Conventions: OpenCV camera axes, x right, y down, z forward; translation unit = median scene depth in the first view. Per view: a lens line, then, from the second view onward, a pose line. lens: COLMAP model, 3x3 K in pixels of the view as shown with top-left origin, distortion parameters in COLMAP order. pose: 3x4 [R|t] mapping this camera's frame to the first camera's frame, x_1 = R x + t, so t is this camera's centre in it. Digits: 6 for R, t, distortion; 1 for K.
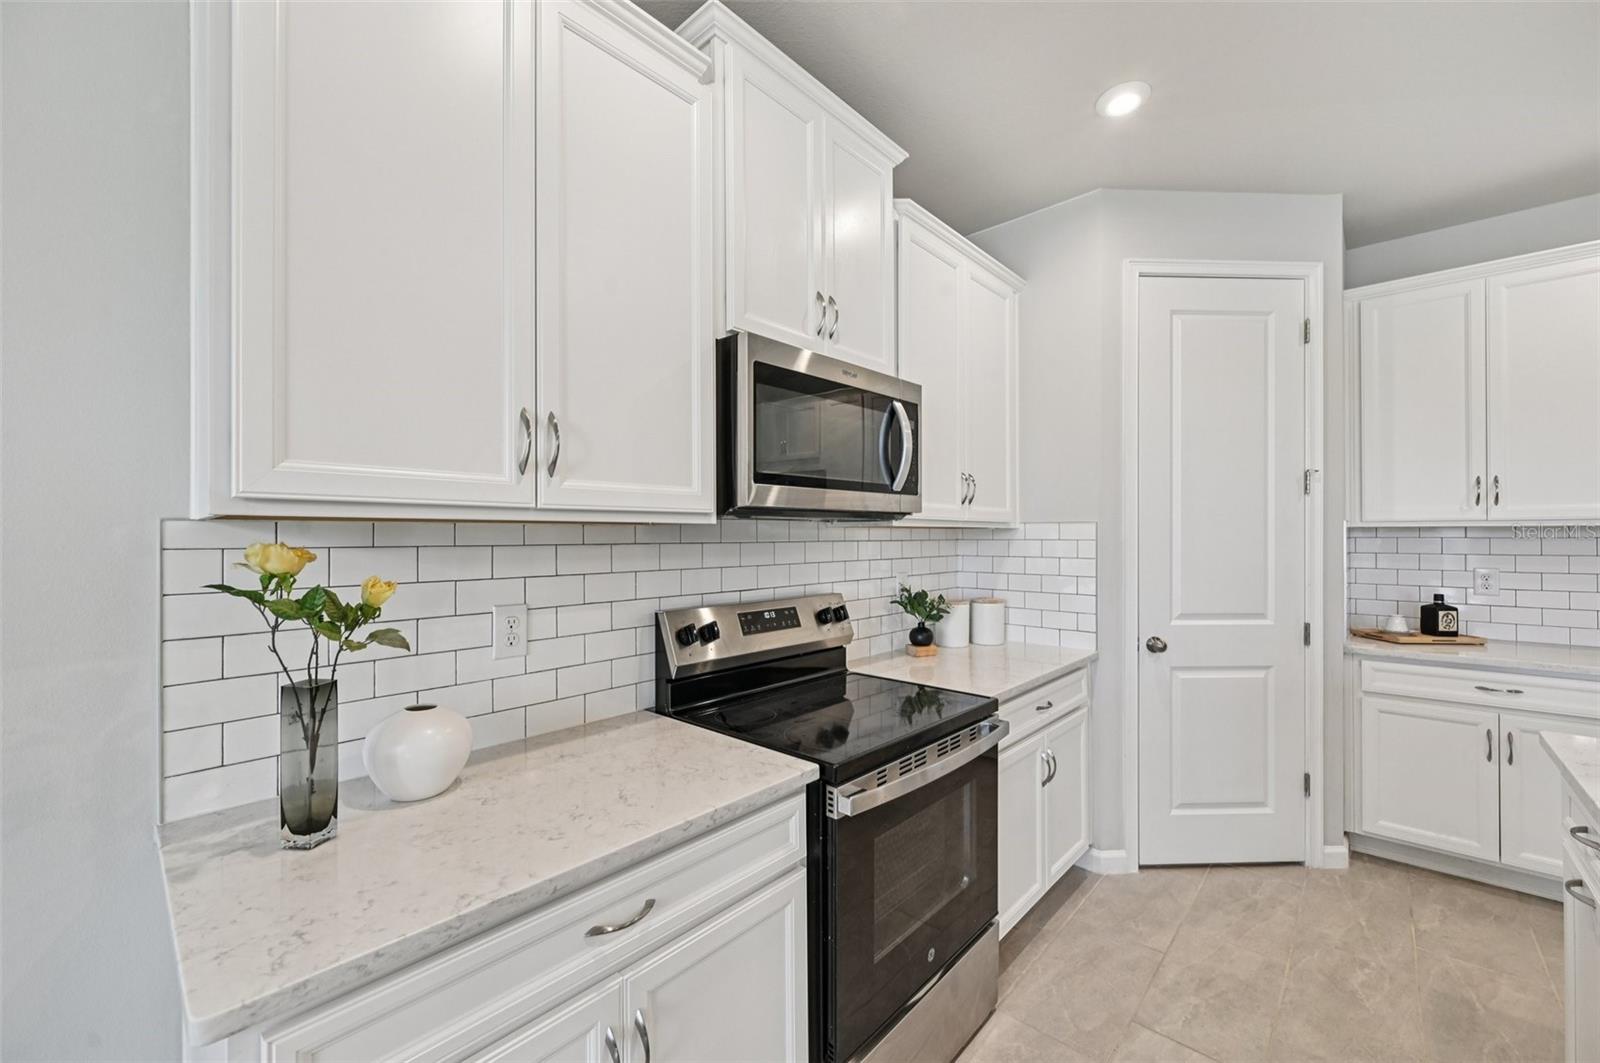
lens RADIAL K [[630.1, 0, 803.5], [0, 630.1, 535.9], [0, 0, 1]] dist [0.000933, -0.001147]
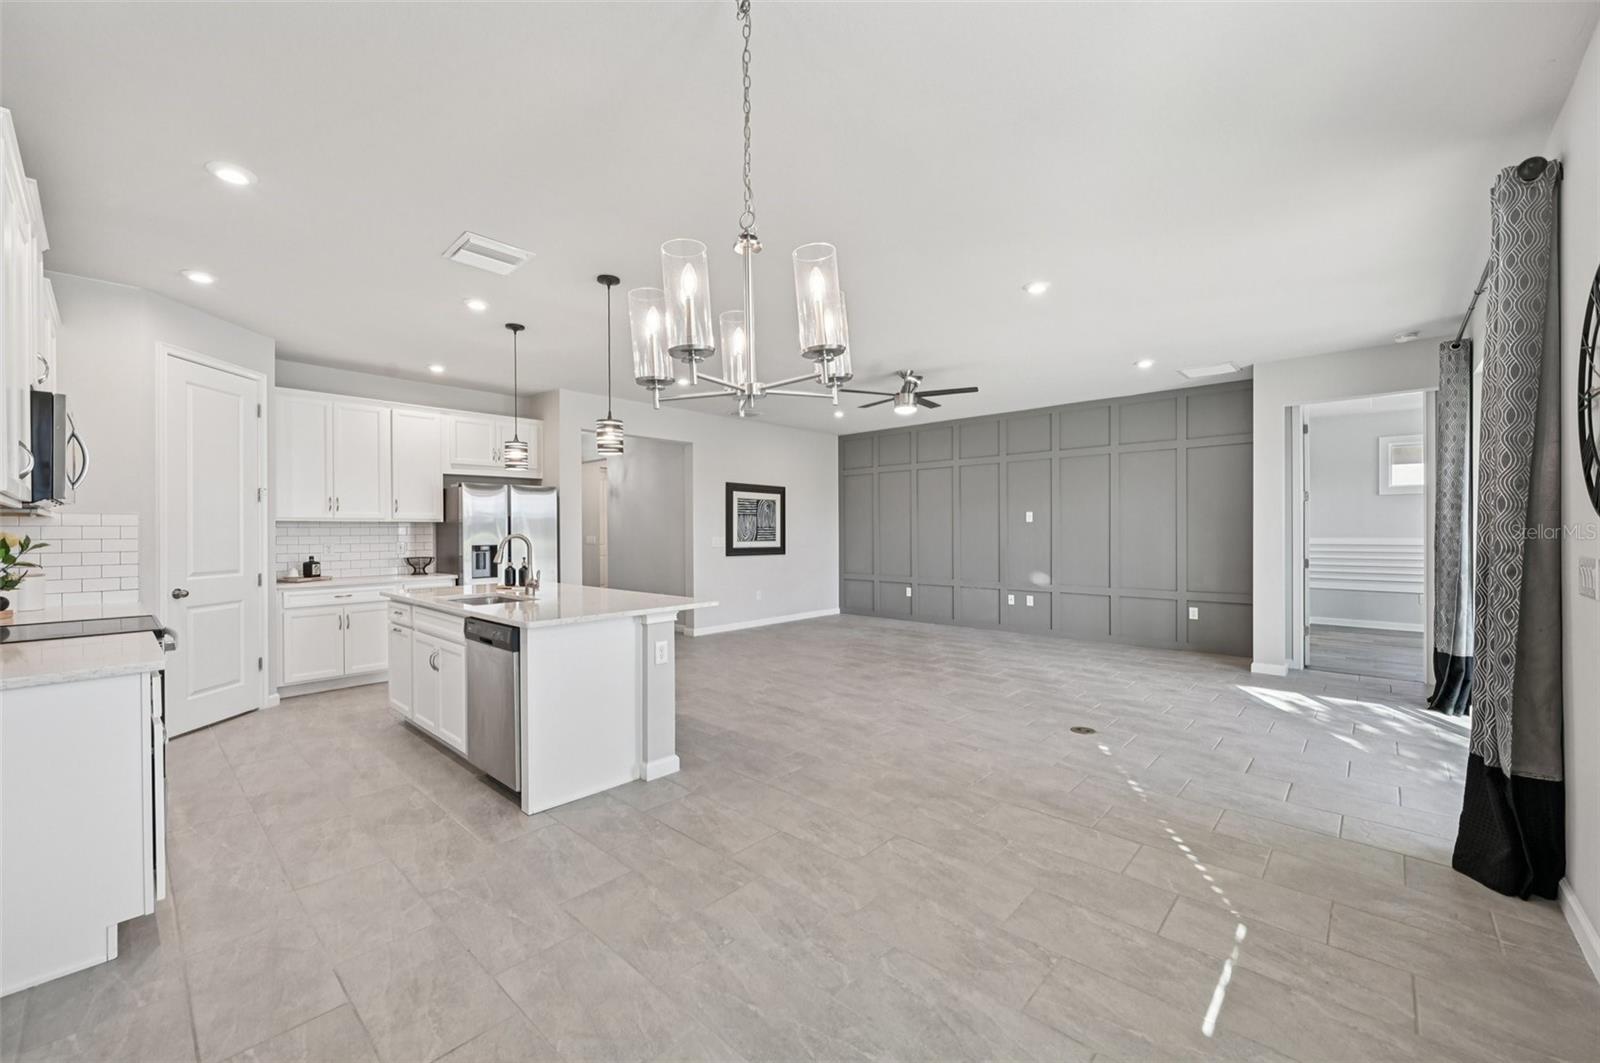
lens RADIAL K [[630.1, 0, 799.8], [0, 630.1, 532.4], [0, 0, 1]] dist [0.000933, -0.001147]
pose [[-0.000452, -0.000109, 1.000000, -1.230495], [0.006741, 0.999977, 0.000112, 0.038887], [-0.999977, 0.006741, -0.000452, -0.662727]]
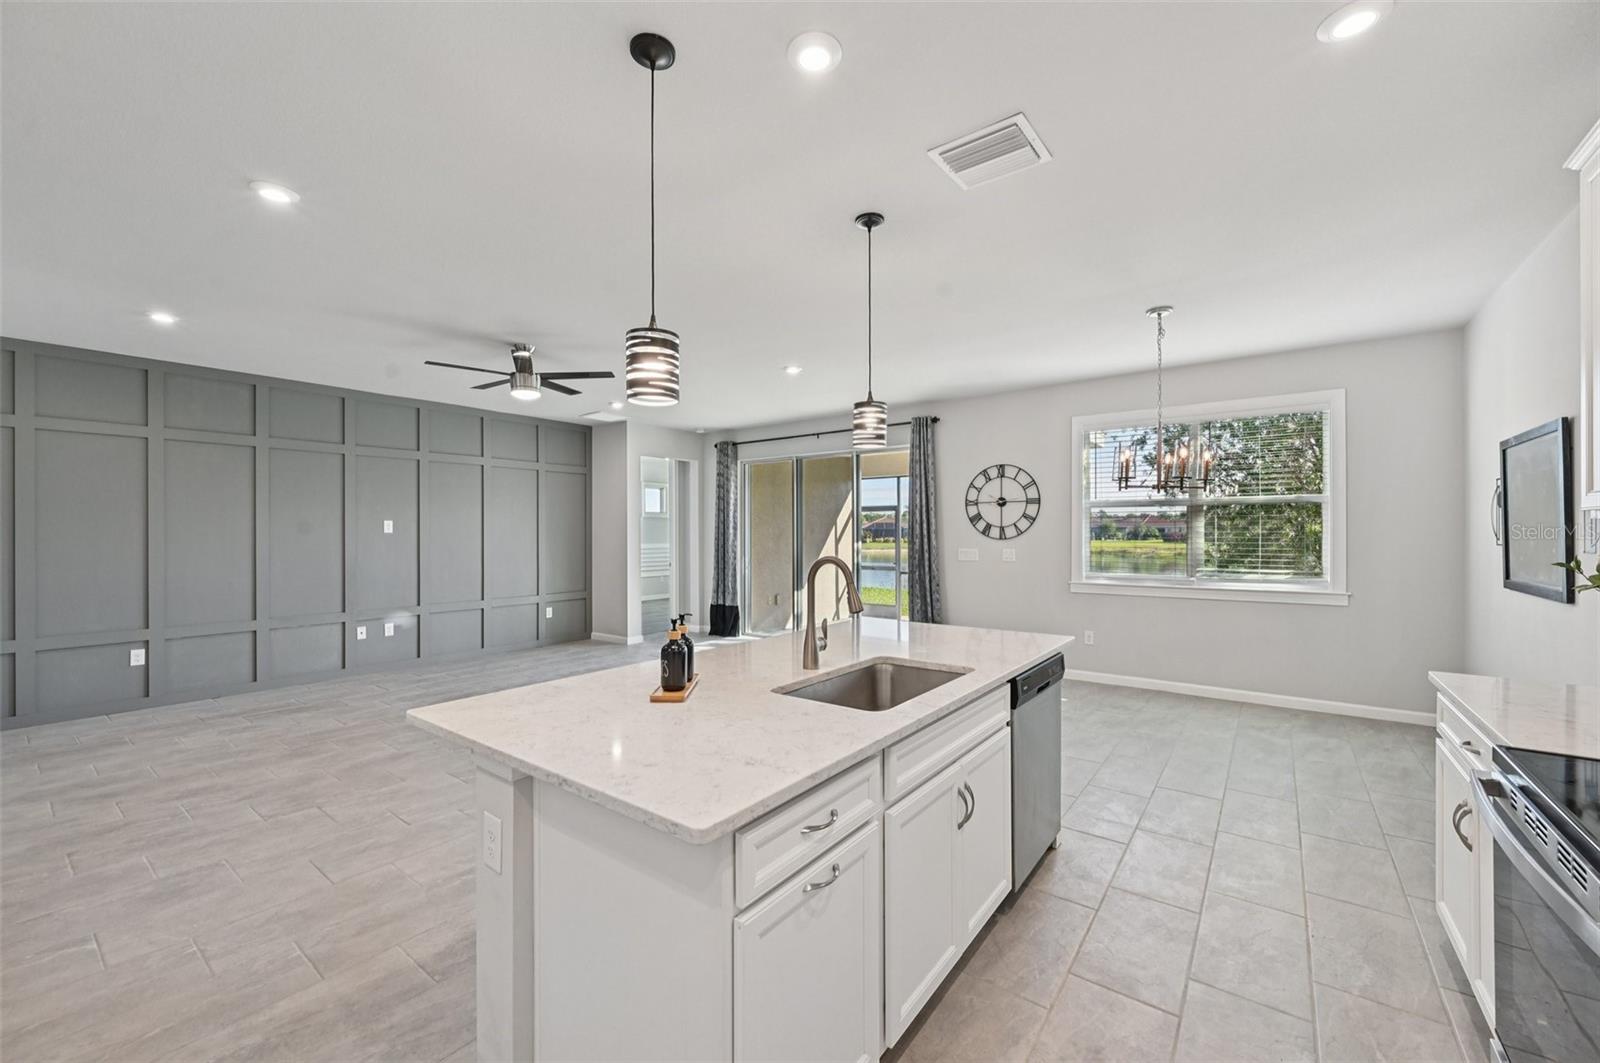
lens RADIAL K [[630.1, 0, 804.3], [0, 630.1, 526.8], [0, 0, 1]] dist [0.000933, -0.001147]
pose [[-0.995242, 0.006138, -0.097238, 0.803638], [0.006907, 0.999947, -0.007575, -0.005772], [0.097187, -0.008210, -0.995232, 1.201942]]
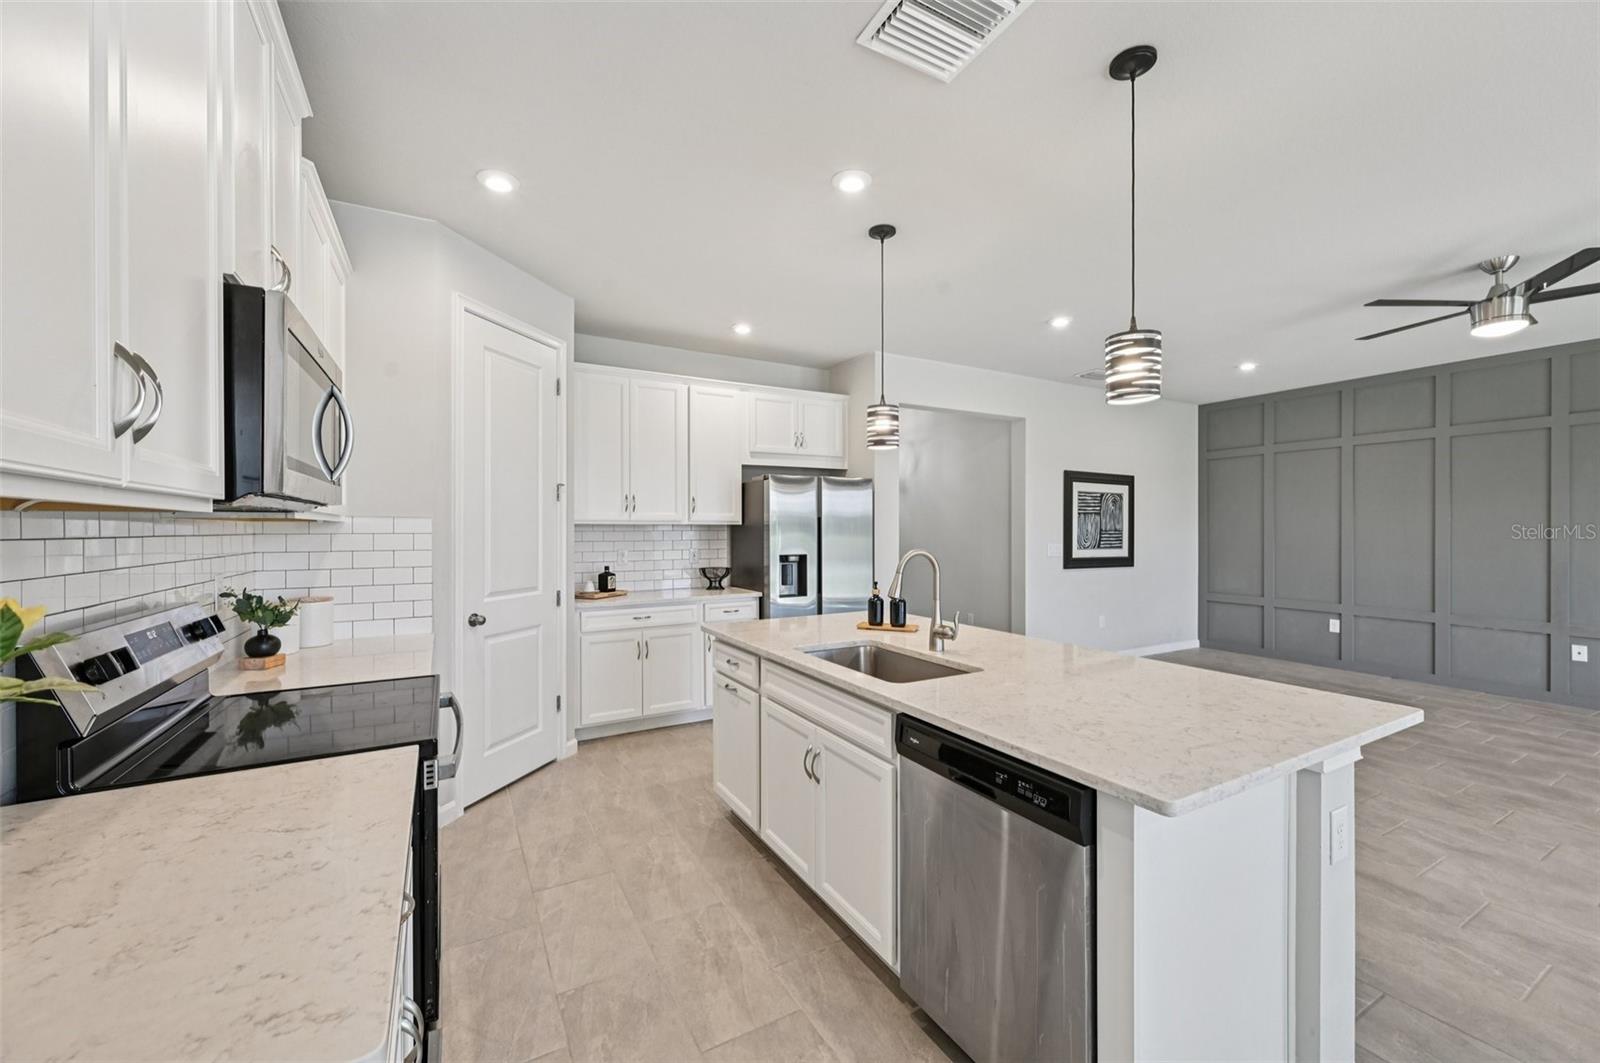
lens RADIAL K [[630.1, 0, 801.7], [0, 630.1, 531.3], [0, 0, 1]] dist [0.000933, -0.001147]
pose [[0.311380, -0.001599, 0.950284, -0.482393], [0.001388, 0.999998, 0.001228, 0.003061], [-0.950285, 0.000936, 0.311382, 0.036199]]
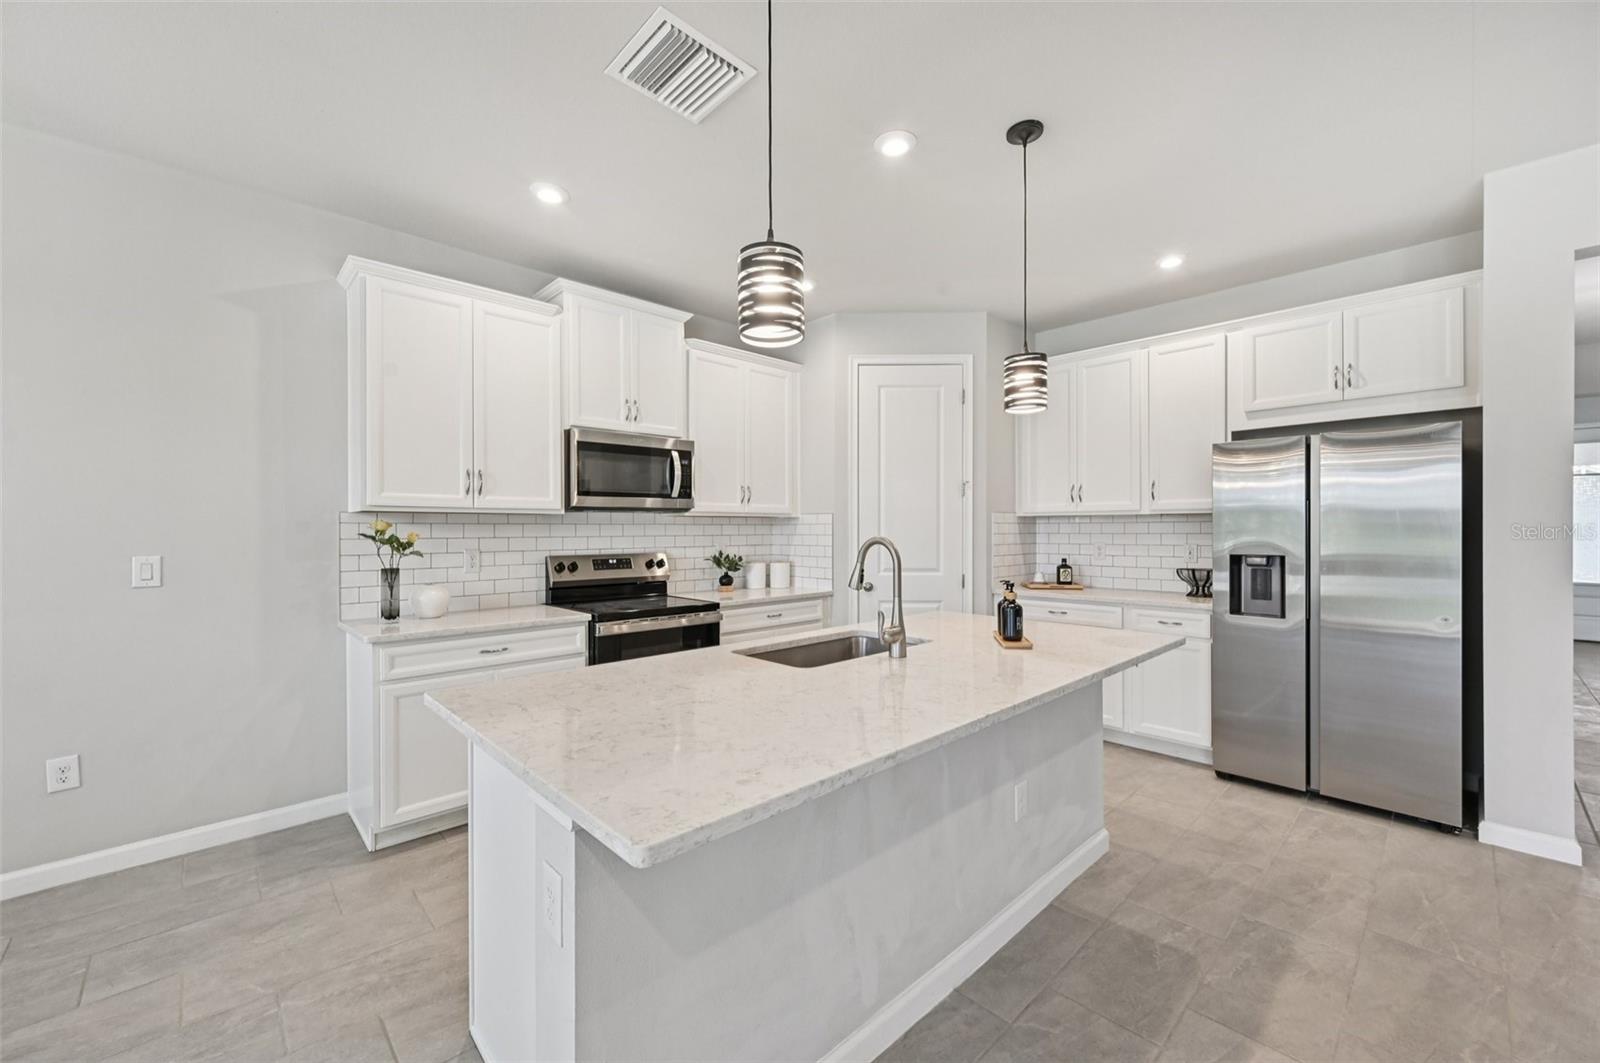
lens RADIAL K [[630.1, 0, 803.8], [0, 630.1, 533.0], [0, 0, 1]] dist [0.000933, -0.001147]
pose [[0.997820, -0.000146, -0.065999, 0.610553], [0.000569, 0.999979, 0.006391, 0.024408], [0.065997, -0.006415, 0.997799, -0.826138]]
